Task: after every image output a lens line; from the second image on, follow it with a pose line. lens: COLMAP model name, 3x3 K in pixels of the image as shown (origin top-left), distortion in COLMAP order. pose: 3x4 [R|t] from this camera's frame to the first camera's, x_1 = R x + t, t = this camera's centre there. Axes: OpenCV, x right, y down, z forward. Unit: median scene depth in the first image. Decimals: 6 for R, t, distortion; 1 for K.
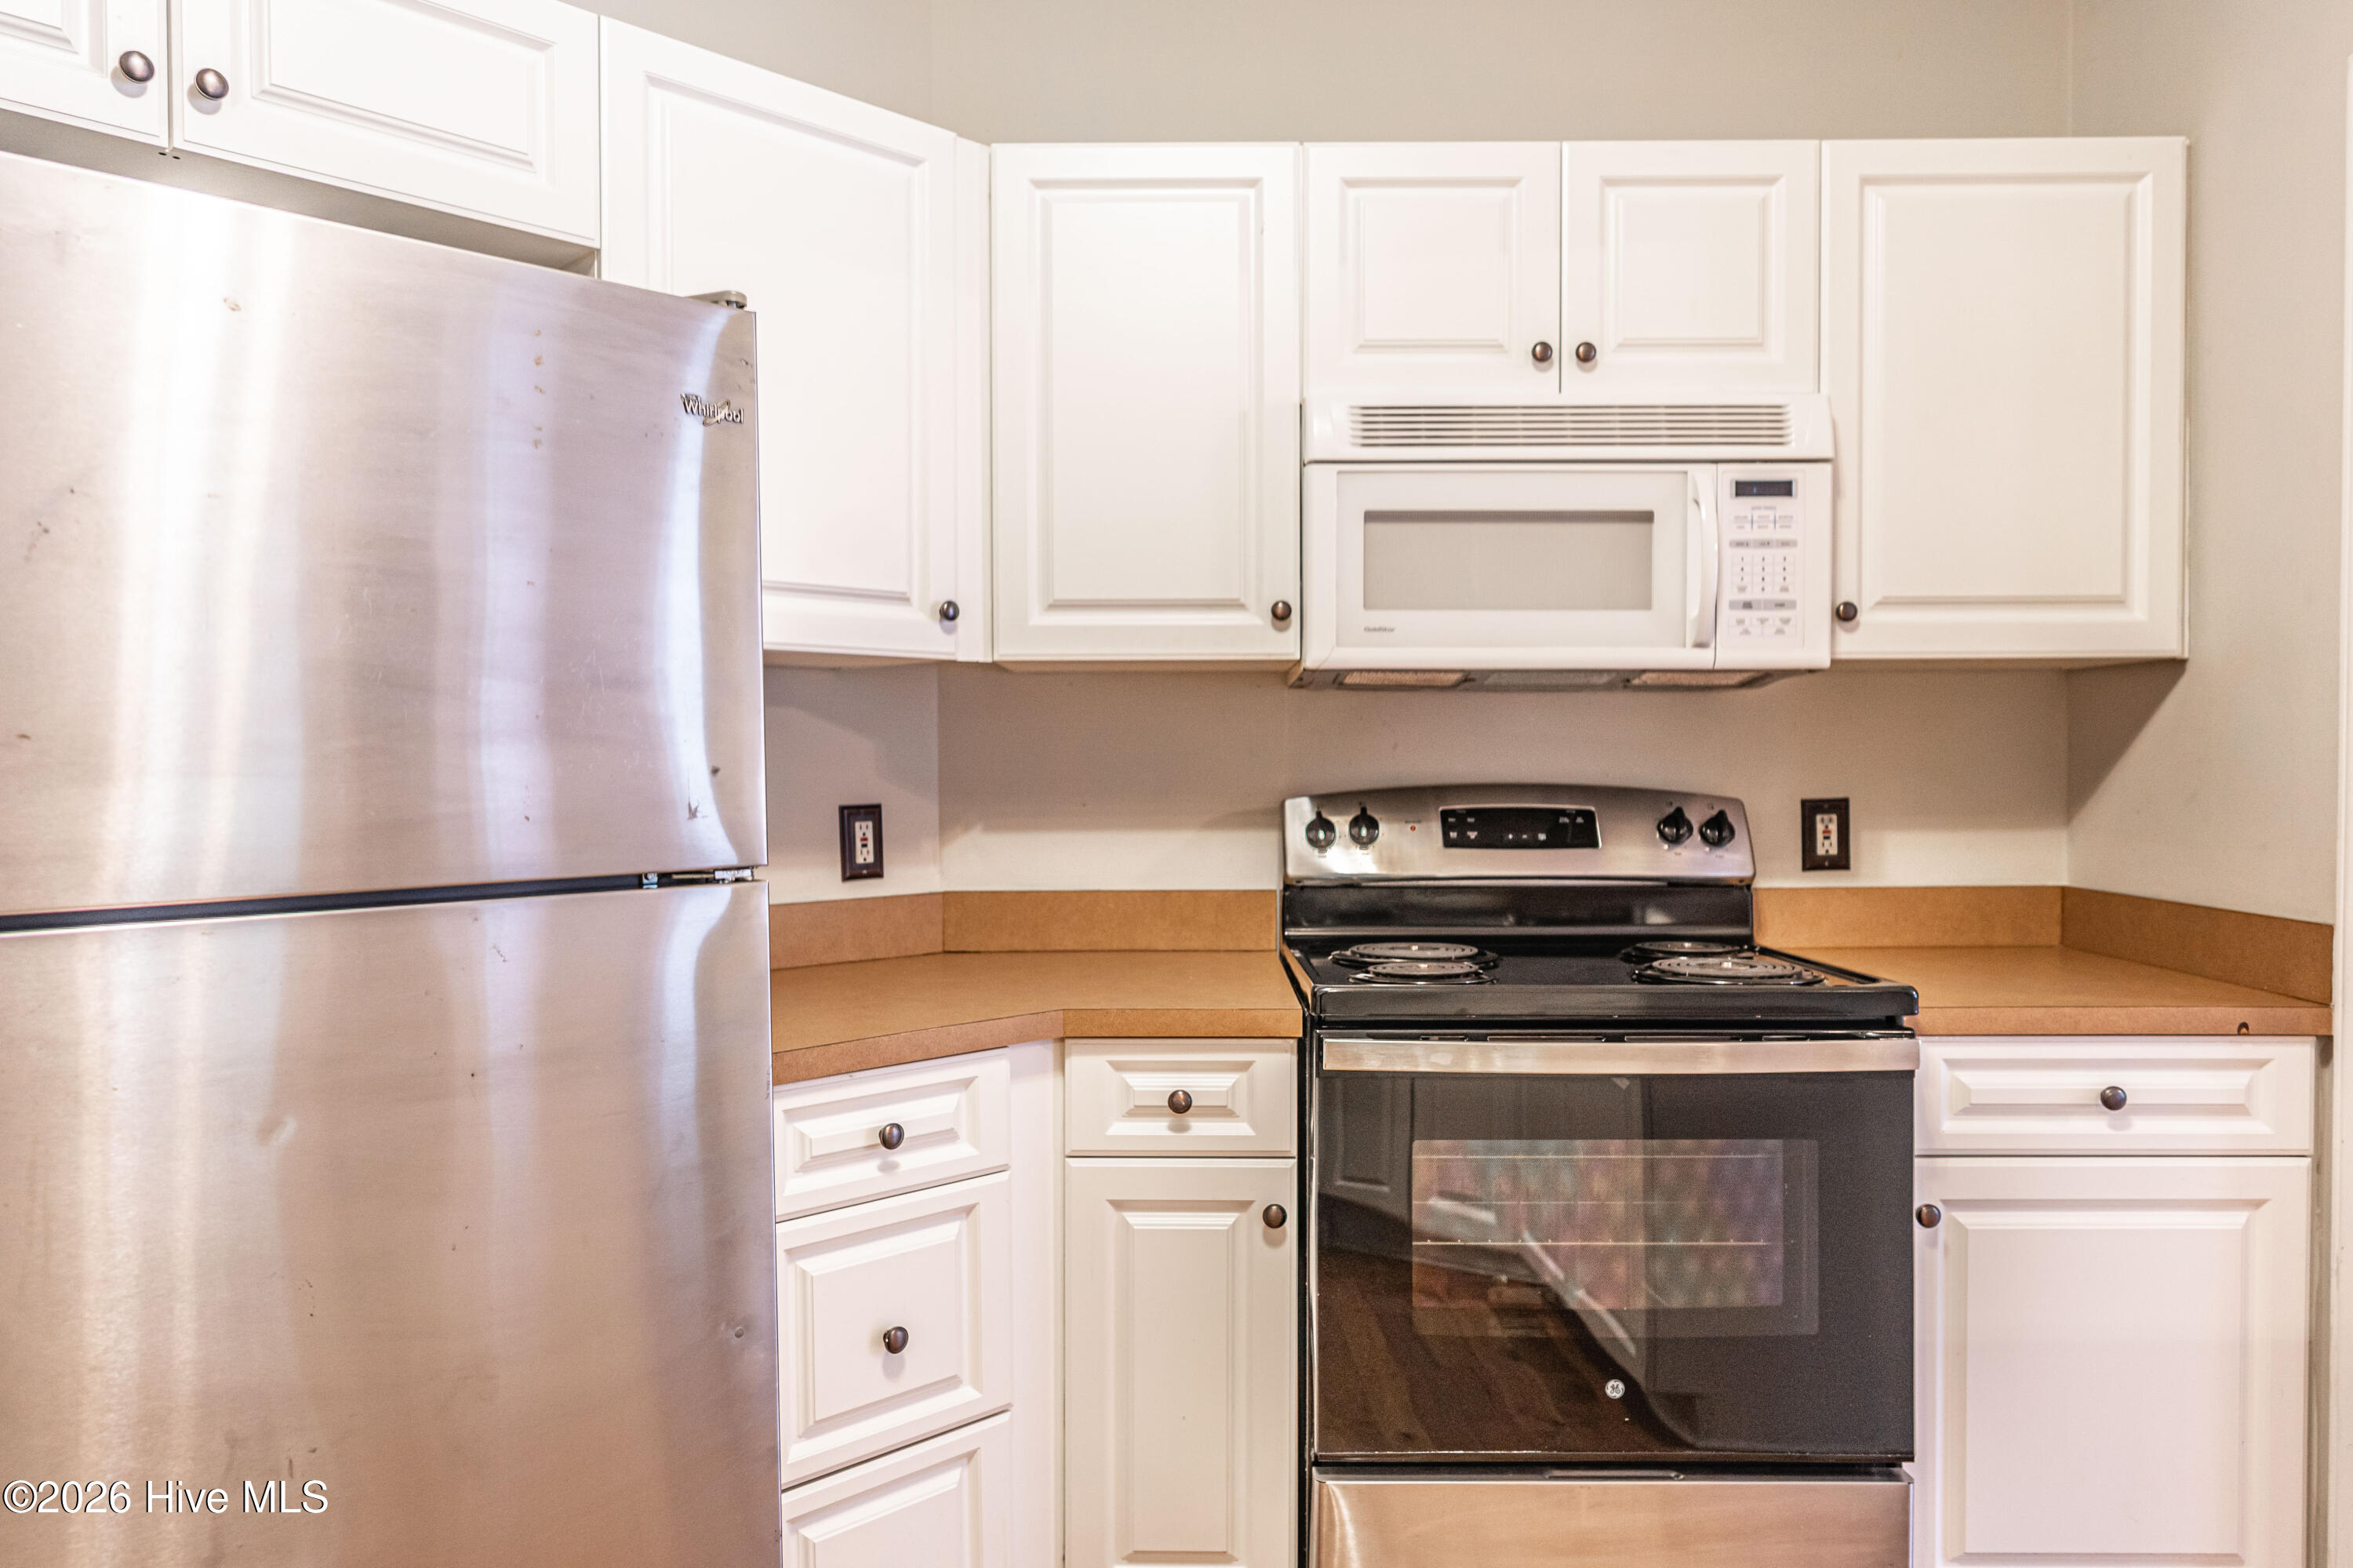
lens RADIAL K [[1580.5, 0, 1177.6], [0, 1580.5, 798.7], [0, 0, 1]] dist [0.000651, 0.001639]
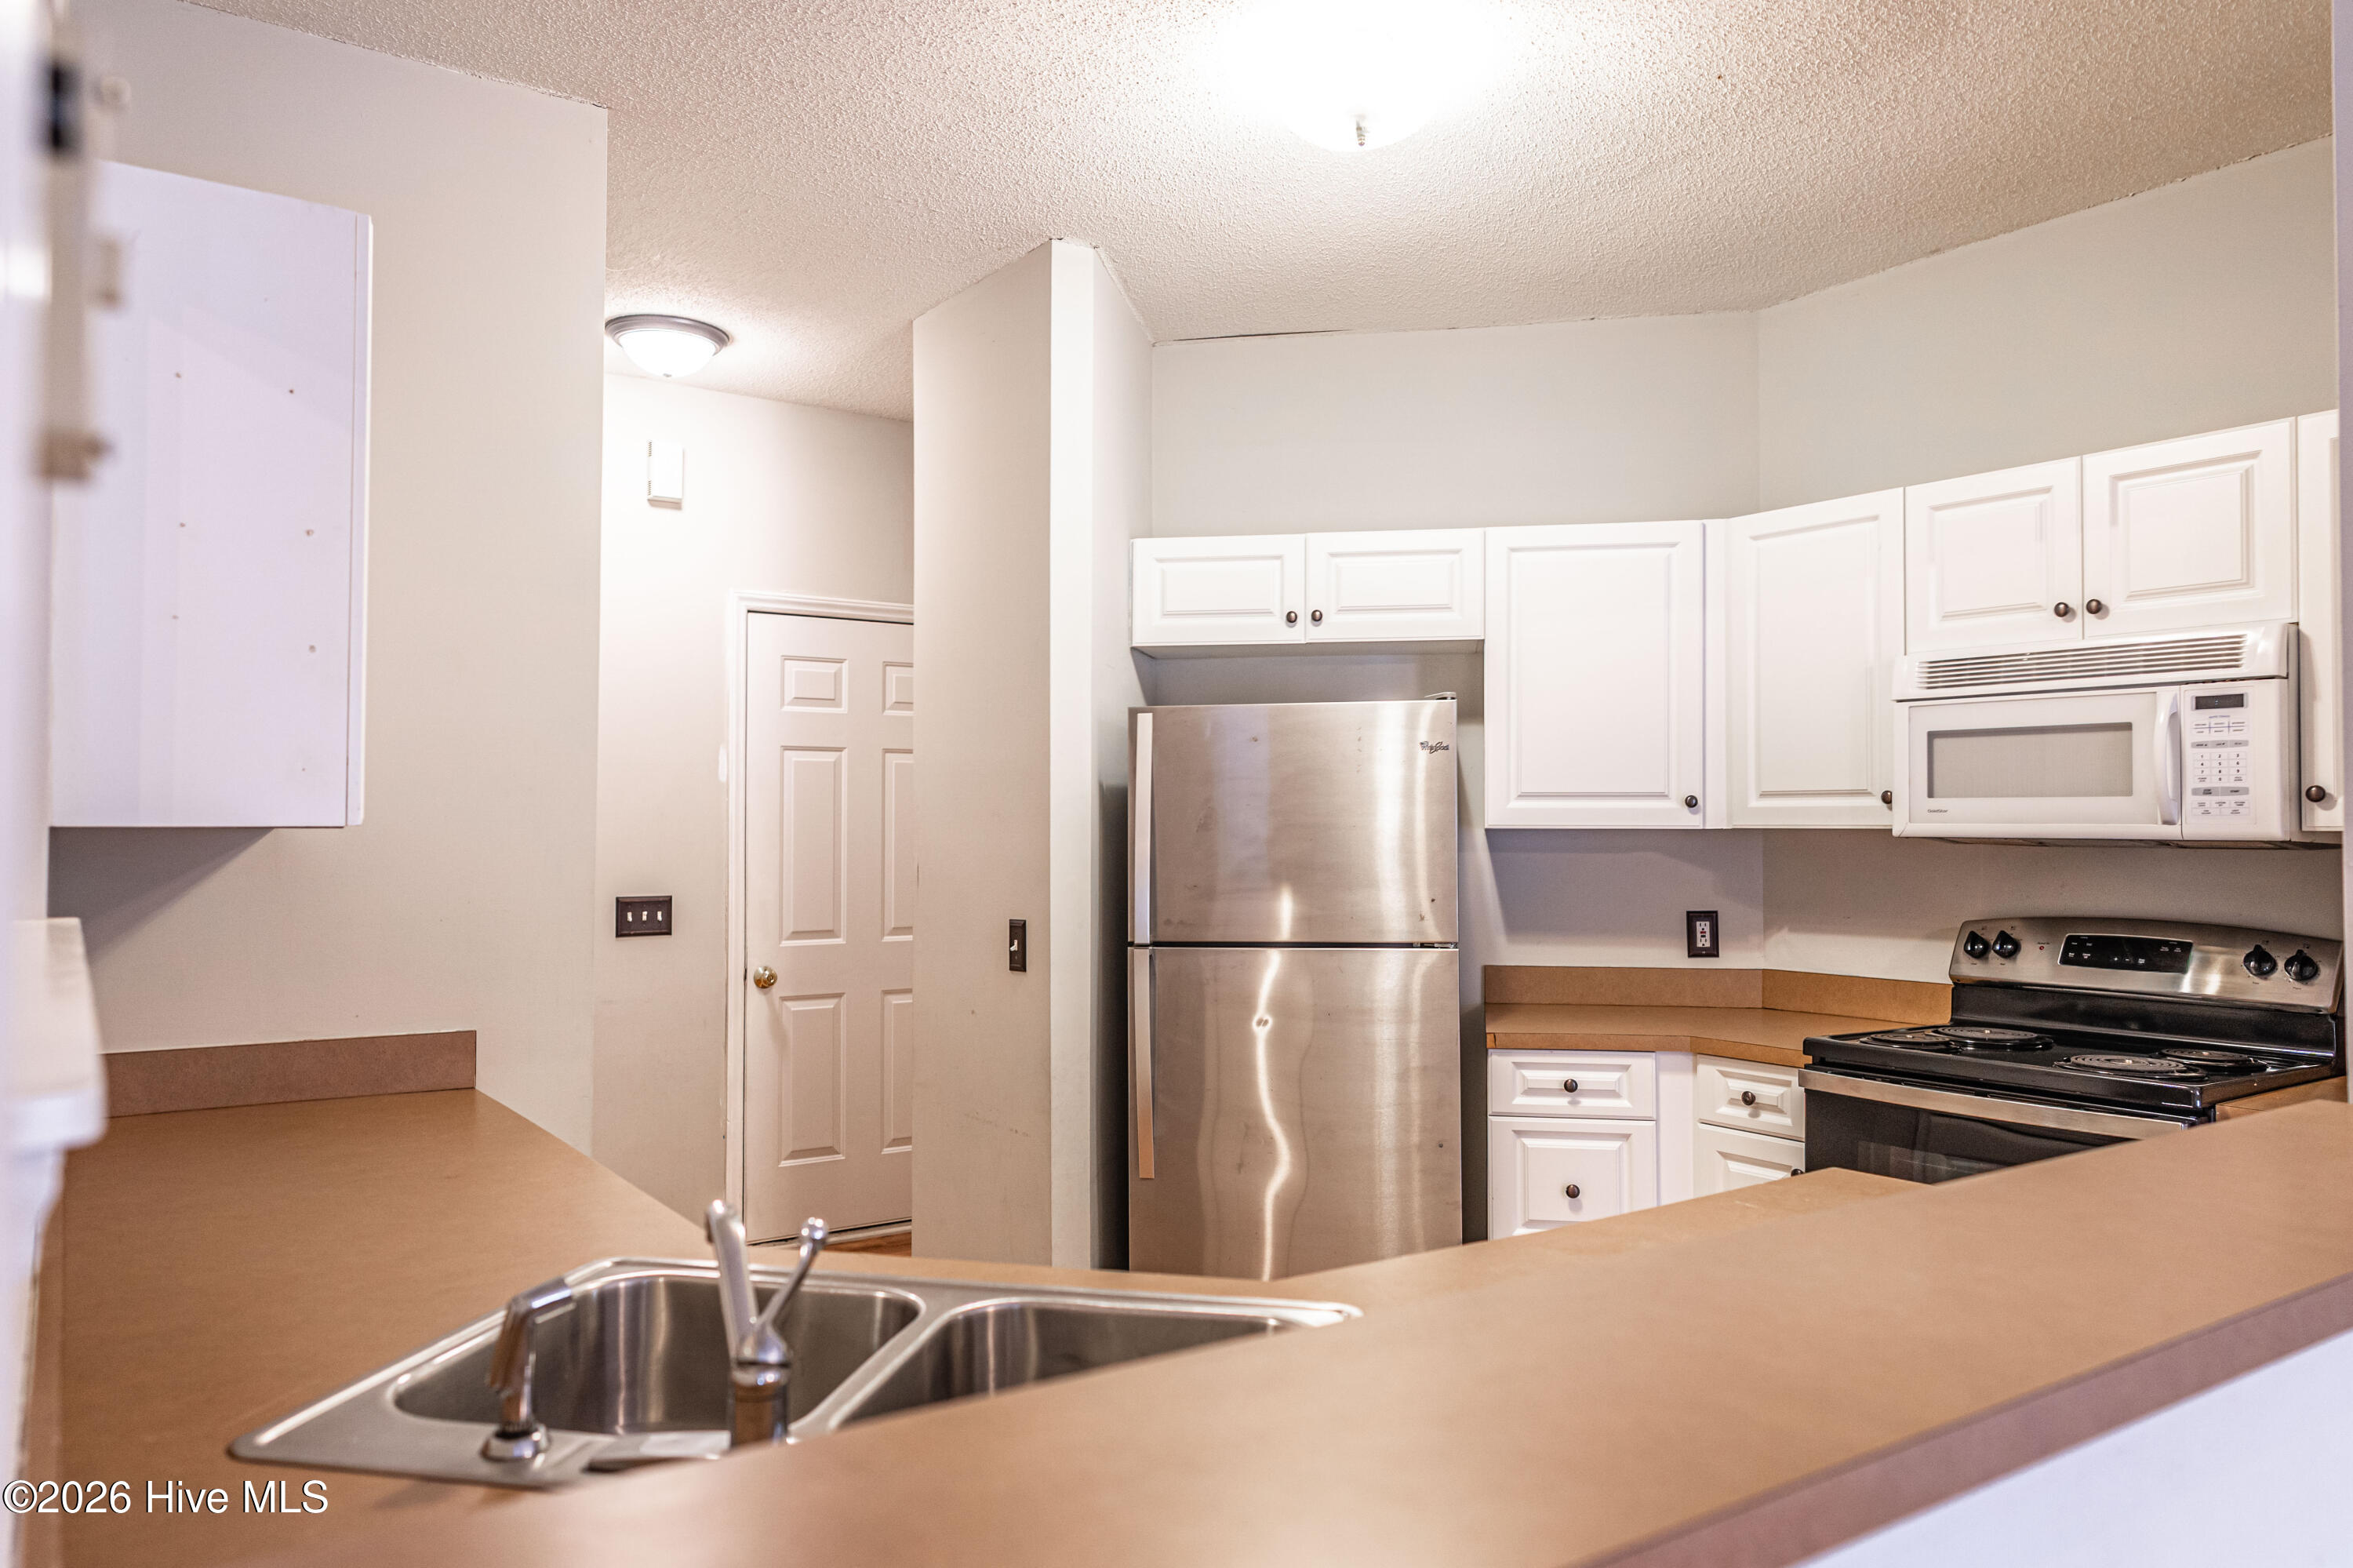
lens RADIAL K [[1580.5, 0, 1176.8], [0, 1580.5, 787.5], [0, 0, 1]] dist [0.000651, 0.001639]
pose [[0.578428, -0.016547, -0.815566, 0.927434], [-0.021051, 0.999158, -0.035202, -0.061897], [0.815462, 0.037530, 0.577593, -0.441409]]
